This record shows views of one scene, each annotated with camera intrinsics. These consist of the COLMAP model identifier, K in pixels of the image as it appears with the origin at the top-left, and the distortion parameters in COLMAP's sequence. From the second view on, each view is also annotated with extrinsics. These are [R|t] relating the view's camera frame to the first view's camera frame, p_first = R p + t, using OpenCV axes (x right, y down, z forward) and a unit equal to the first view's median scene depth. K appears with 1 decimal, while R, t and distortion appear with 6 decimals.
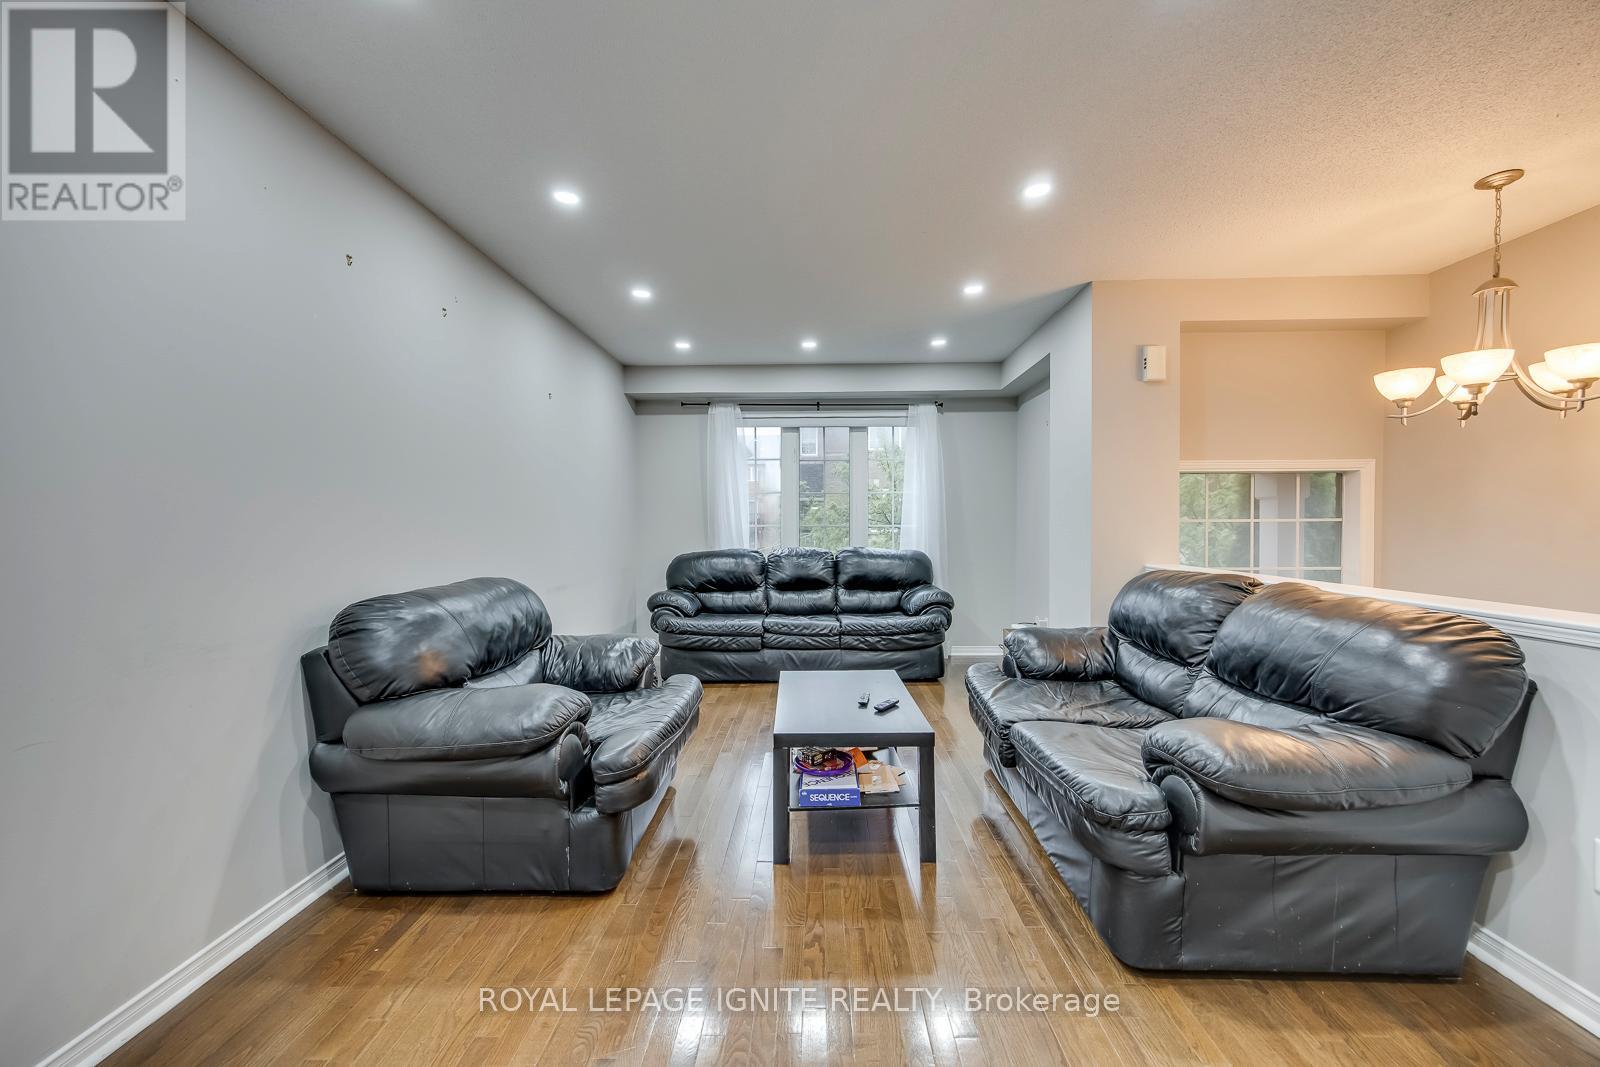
lens RADIAL K [[613.4, 0, 800.0], [0, 613.4, 533.5], [0, 0, 1]] dist [-0.000074, -0.000044]
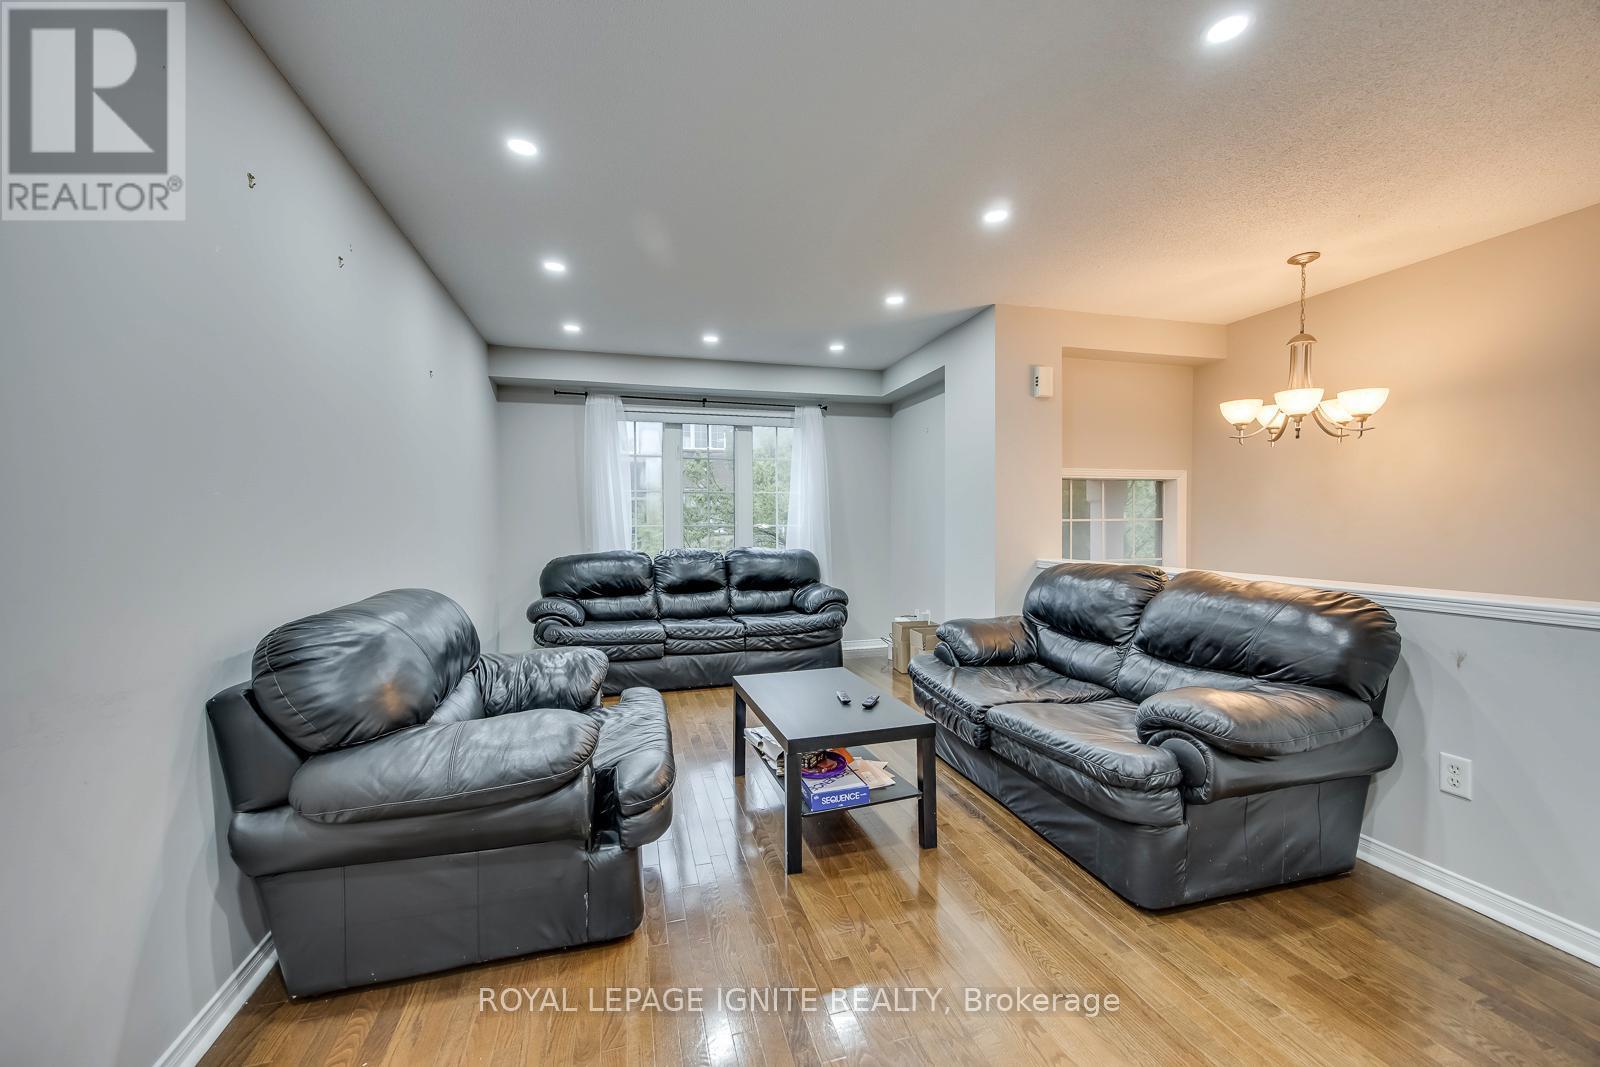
lens RADIAL K [[615.3, 0, 800.0], [0, 615.3, 533.5], [0, 0, 1]] dist [0.001234, 0.000130]
pose [[0.957661, -0.006704, 0.287821, -0.225263], [0.006812, 0.999977, 0.000624, -0.000073], [-0.287819, 0.001363, 0.957684, 0.047376]]
